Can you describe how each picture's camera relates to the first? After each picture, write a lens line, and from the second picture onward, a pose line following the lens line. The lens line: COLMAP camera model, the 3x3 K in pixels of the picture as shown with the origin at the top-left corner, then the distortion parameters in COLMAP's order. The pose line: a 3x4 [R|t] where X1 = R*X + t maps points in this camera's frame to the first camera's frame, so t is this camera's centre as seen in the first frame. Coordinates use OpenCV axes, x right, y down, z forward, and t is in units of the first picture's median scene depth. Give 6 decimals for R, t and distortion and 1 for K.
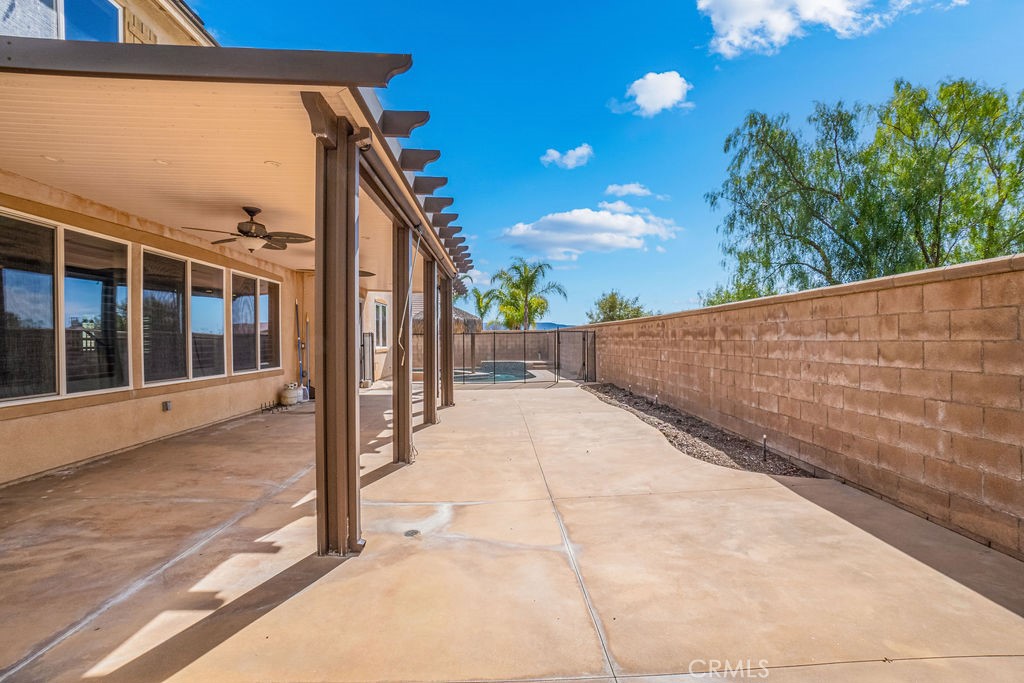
lens RADIAL K [[459.1, 0, 512.0], [0, 459.1, 336.0], [0, 0, 1]] dist [-0.039145, 0.003620]
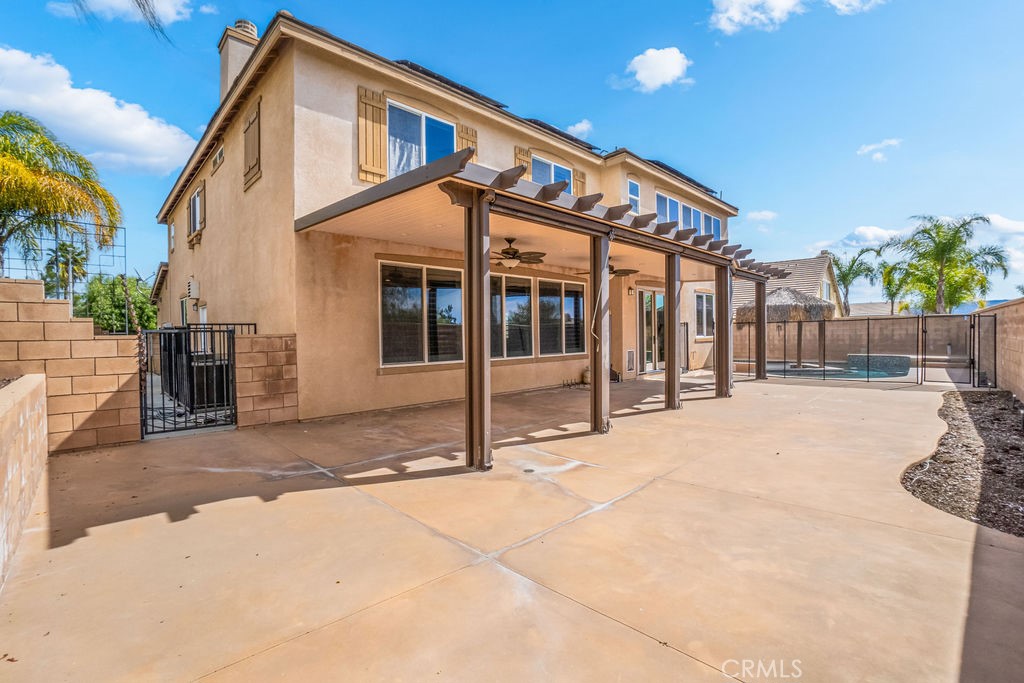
lens RADIAL K [[459.1, 0, 505.6], [0, 459.1, 337.9], [0, 0, 1]] dist [-0.039145, 0.003620]
pose [[0.667233, 0.007279, -0.744813, 0.573403], [0.013673, 0.999664, 0.022018, -0.001970], [0.744723, -0.024875, 0.666910, 0.021946]]
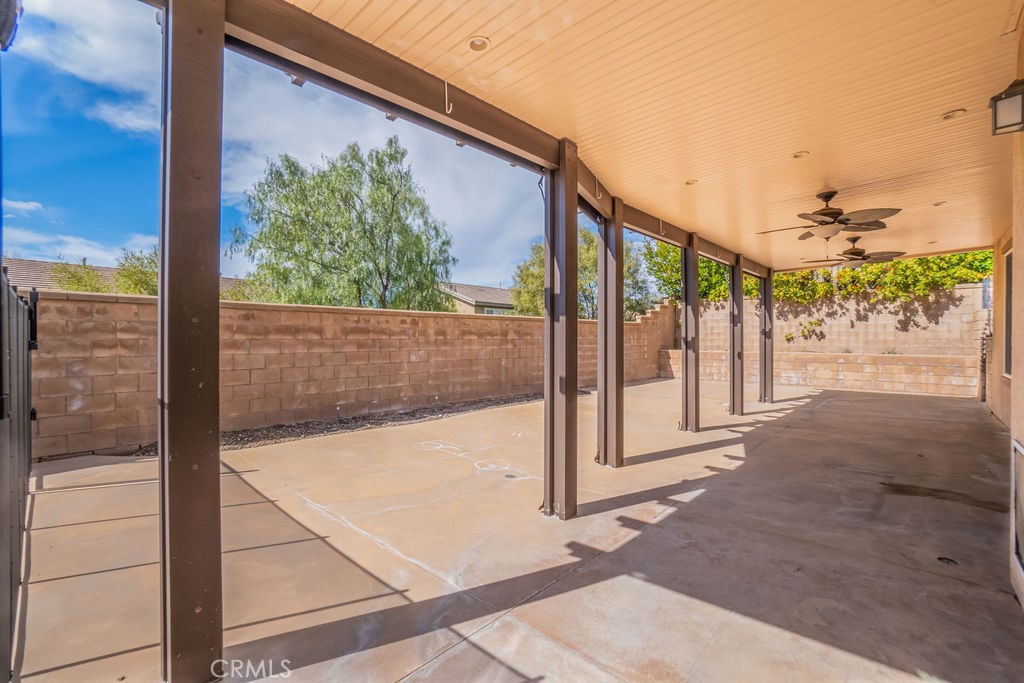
lens RADIAL K [[459.1, 0, 512.1], [0, 459.1, 340.7], [0, 0, 1]] dist [-0.039145, 0.003620]
pose [[-0.695921, 0.006119, 0.718092, -0.977631], [0.000284, 0.999966, -0.008245, 0.041803], [-0.718118, -0.005534, -0.695899, 3.138477]]
